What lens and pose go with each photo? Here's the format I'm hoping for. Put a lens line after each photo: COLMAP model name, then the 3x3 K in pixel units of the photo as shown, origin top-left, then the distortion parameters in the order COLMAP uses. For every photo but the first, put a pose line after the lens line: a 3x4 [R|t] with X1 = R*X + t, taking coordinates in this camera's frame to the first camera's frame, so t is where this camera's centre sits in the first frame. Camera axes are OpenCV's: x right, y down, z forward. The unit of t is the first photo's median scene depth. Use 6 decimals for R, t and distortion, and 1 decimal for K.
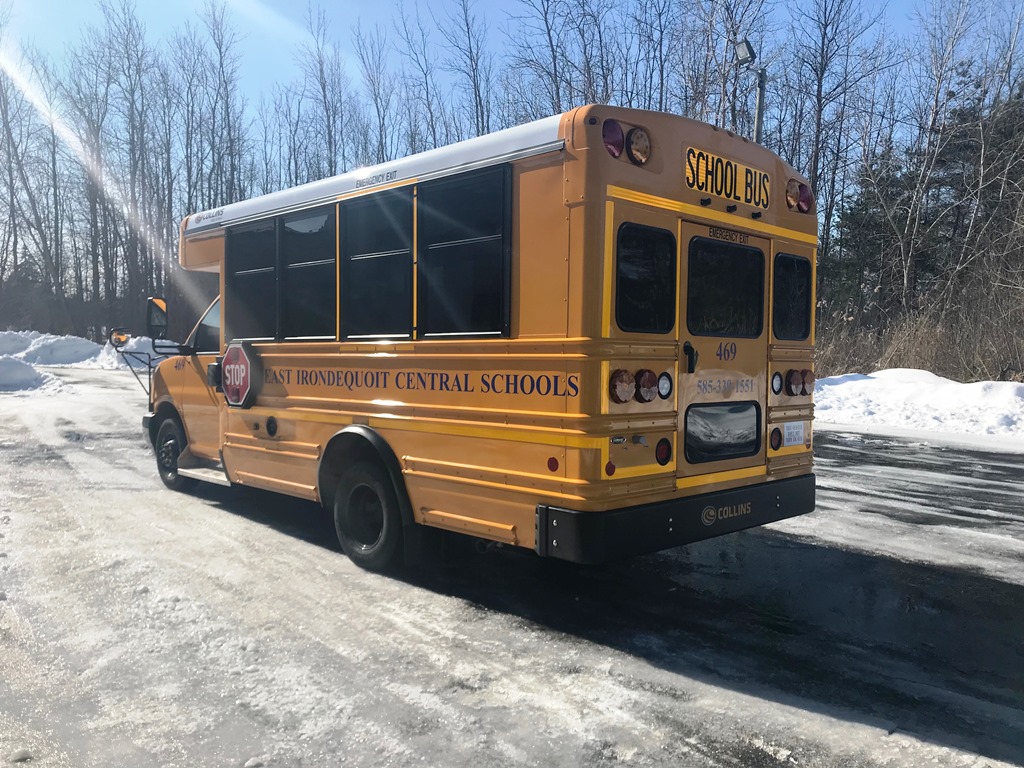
lens RADIAL K [[836.0, 0, 512.0], [0, 836.0, 384.0], [0, 0, 1]] dist [0.064001, -0.140389]
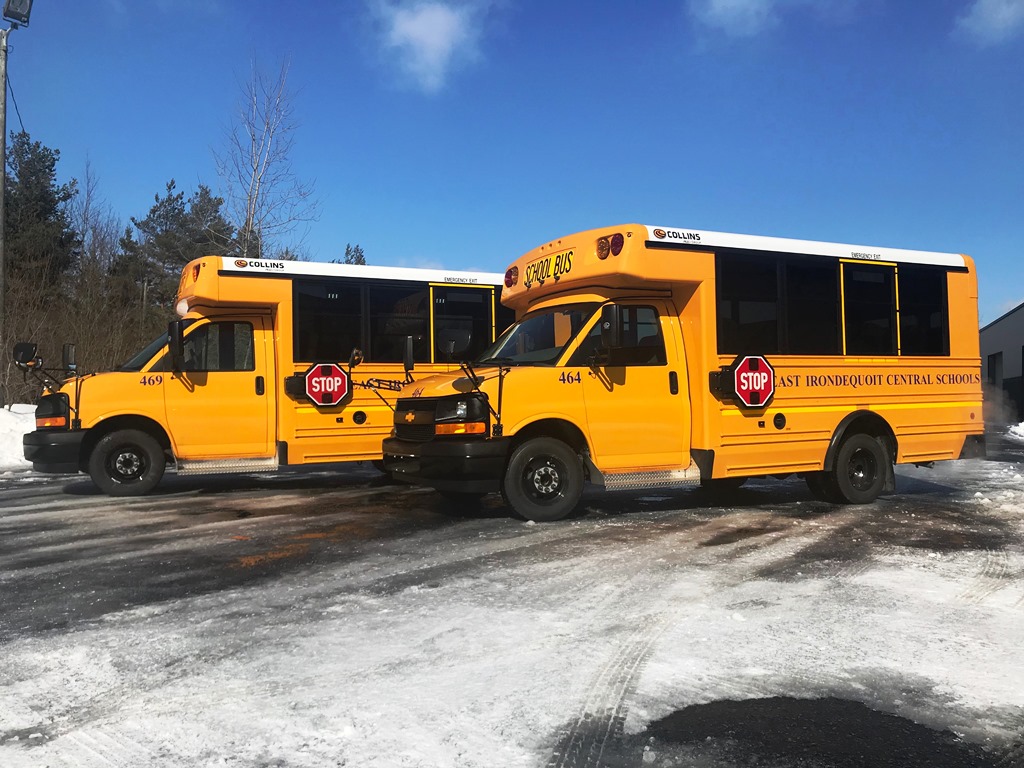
lens RADIAL K [[836.0, 0, 512.0], [0, 836.0, 384.0], [0, 0, 1]] dist [0.064001, -0.140389]
pose [[0.296578, 0.015467, 0.954883, -2.016746], [0.057351, 0.997776, -0.033974, 0.018279], [-0.953285, 0.064839, 0.295032, 1.259681]]
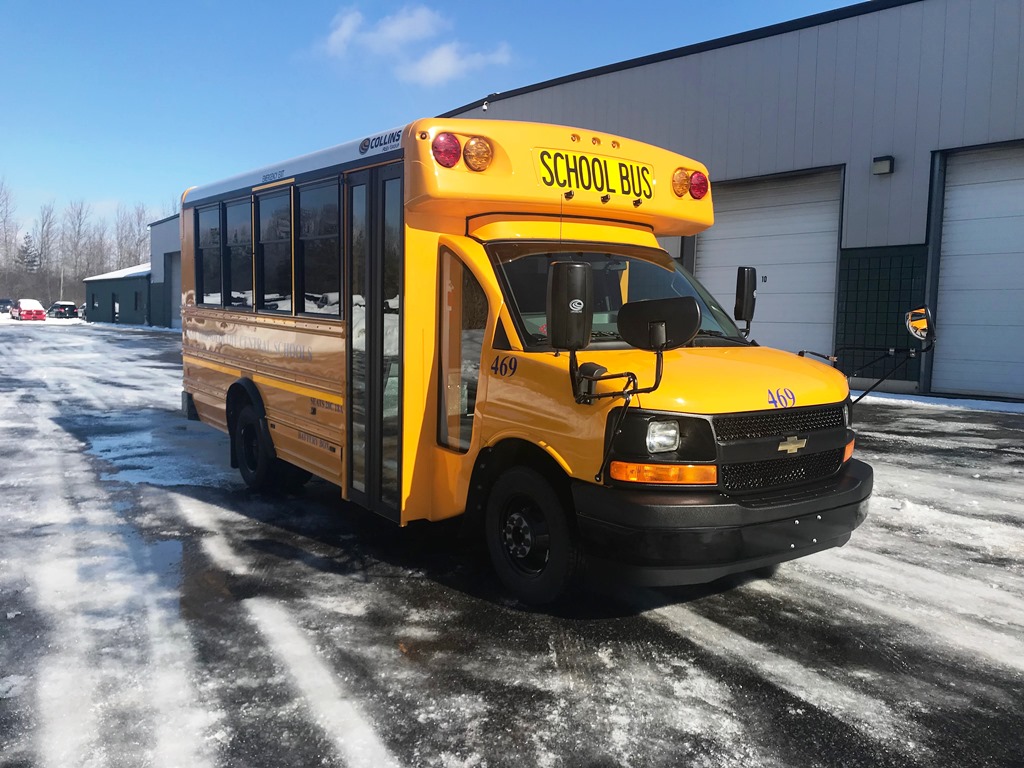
lens RADIAL K [[836.0, 0, 512.0], [0, 836.0, 384.0], [0, 0, 1]] dist [0.064001, -0.140389]
pose [[-0.987811, -0.050129, 0.147365, -0.500607], [-0.029899, 0.990200, 0.136419, -0.142185], [-0.152759, 0.130350, -0.979629, 2.712079]]
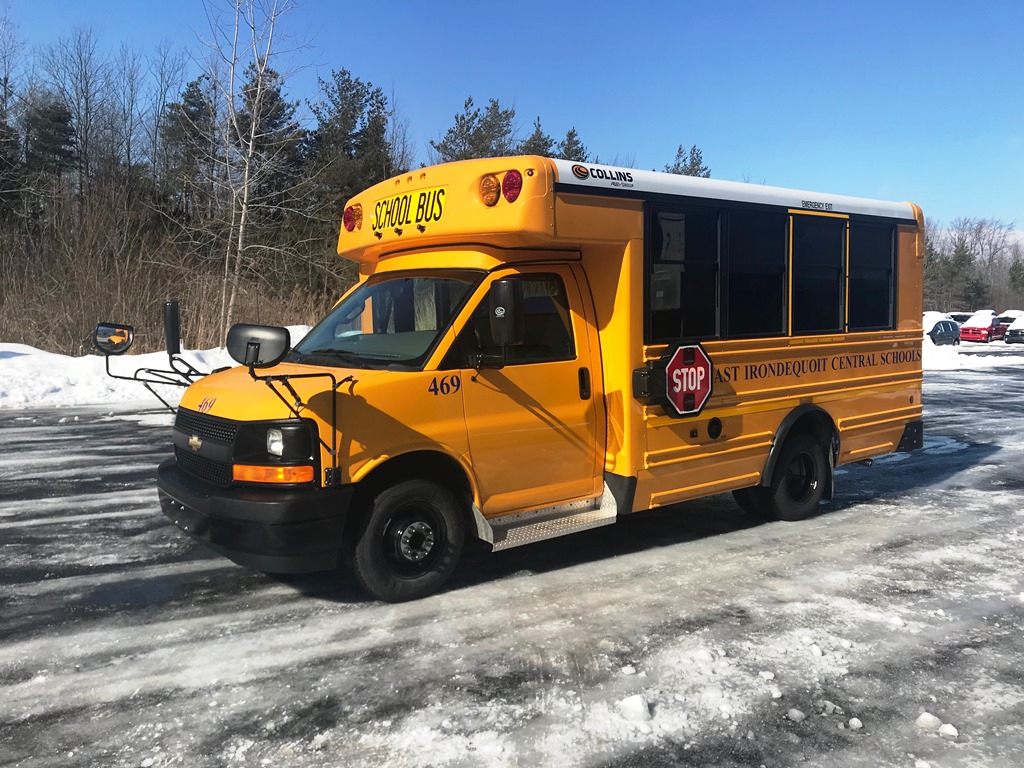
lens RADIAL K [[848.0, 0, 510.5], [0, 848.0, 378.6], [0, 0, 1]] dist [0.011141, -0.000152]
pose [[0.116010, -0.092317, 0.988949, -1.580135], [0.044366, 0.995159, 0.087693, -0.125664], [-0.992257, 0.033703, 0.119544, 1.391587]]
